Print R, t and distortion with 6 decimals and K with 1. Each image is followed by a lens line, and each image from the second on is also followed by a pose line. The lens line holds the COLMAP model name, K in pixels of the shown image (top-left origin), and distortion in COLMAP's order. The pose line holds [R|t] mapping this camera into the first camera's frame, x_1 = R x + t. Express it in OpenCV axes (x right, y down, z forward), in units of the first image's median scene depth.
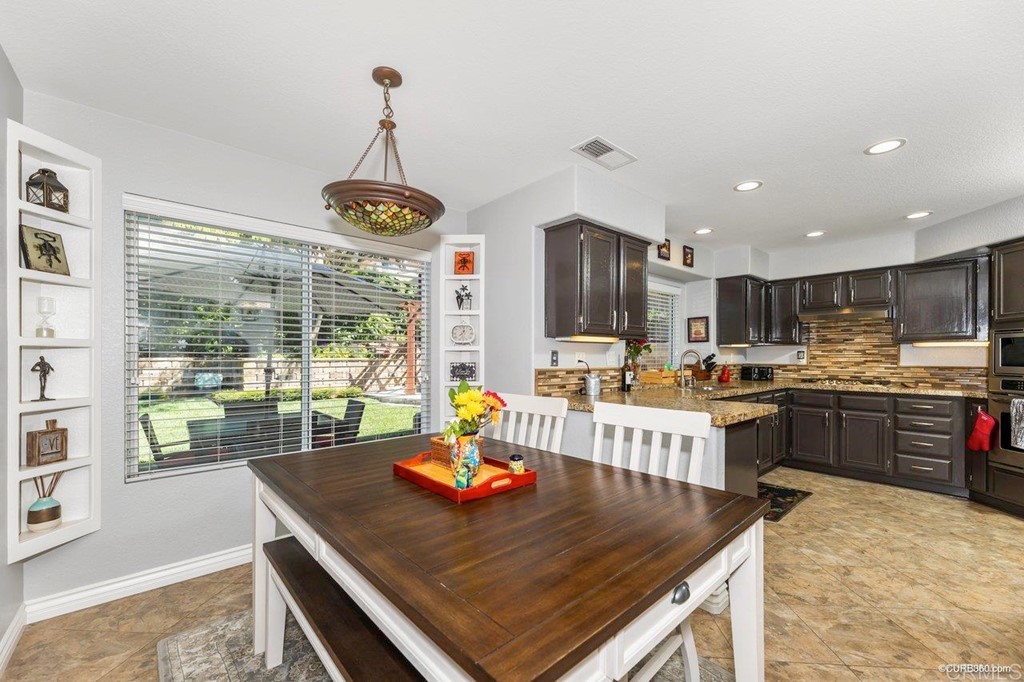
lens RADIAL K [[416.3, 0, 522.2], [0, 416.3, 356.9], [0, 0, 1]] dist [0.001904, 0.000674]
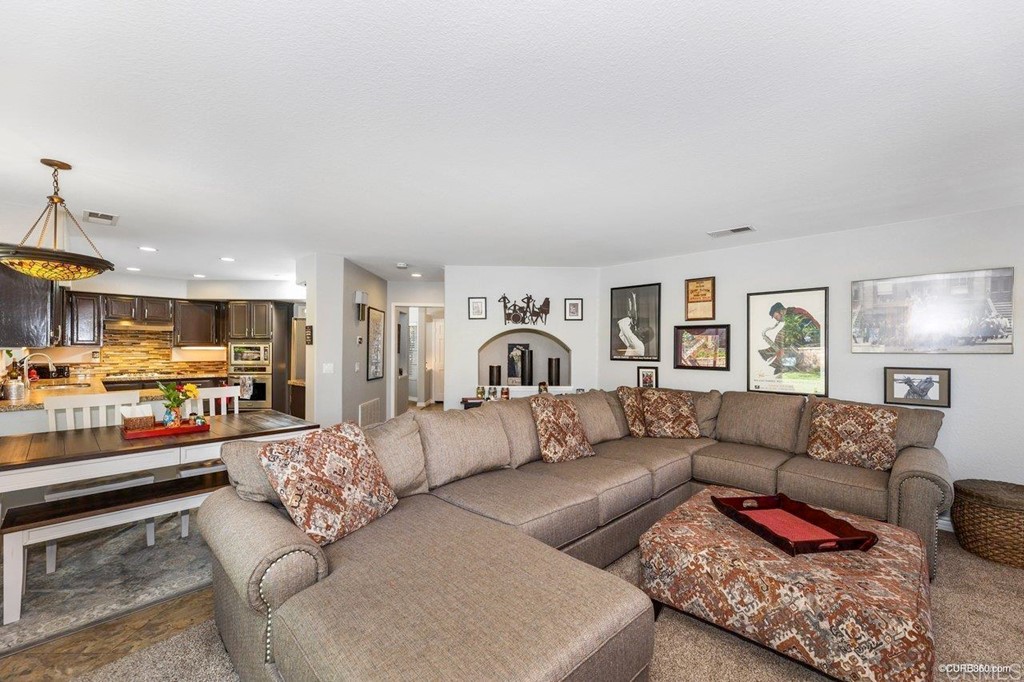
lens RADIAL K [[416.3, 0, 512.2], [0, 416.3, 347.9], [0, 0, 1]] dist [0.001904, 0.000674]
pose [[-0.070804, -0.000417, 0.997490, -0.833766], [-0.001994, 0.999998, 0.000277, -0.035878], [-0.997488, -0.001970, -0.070805, -0.179492]]
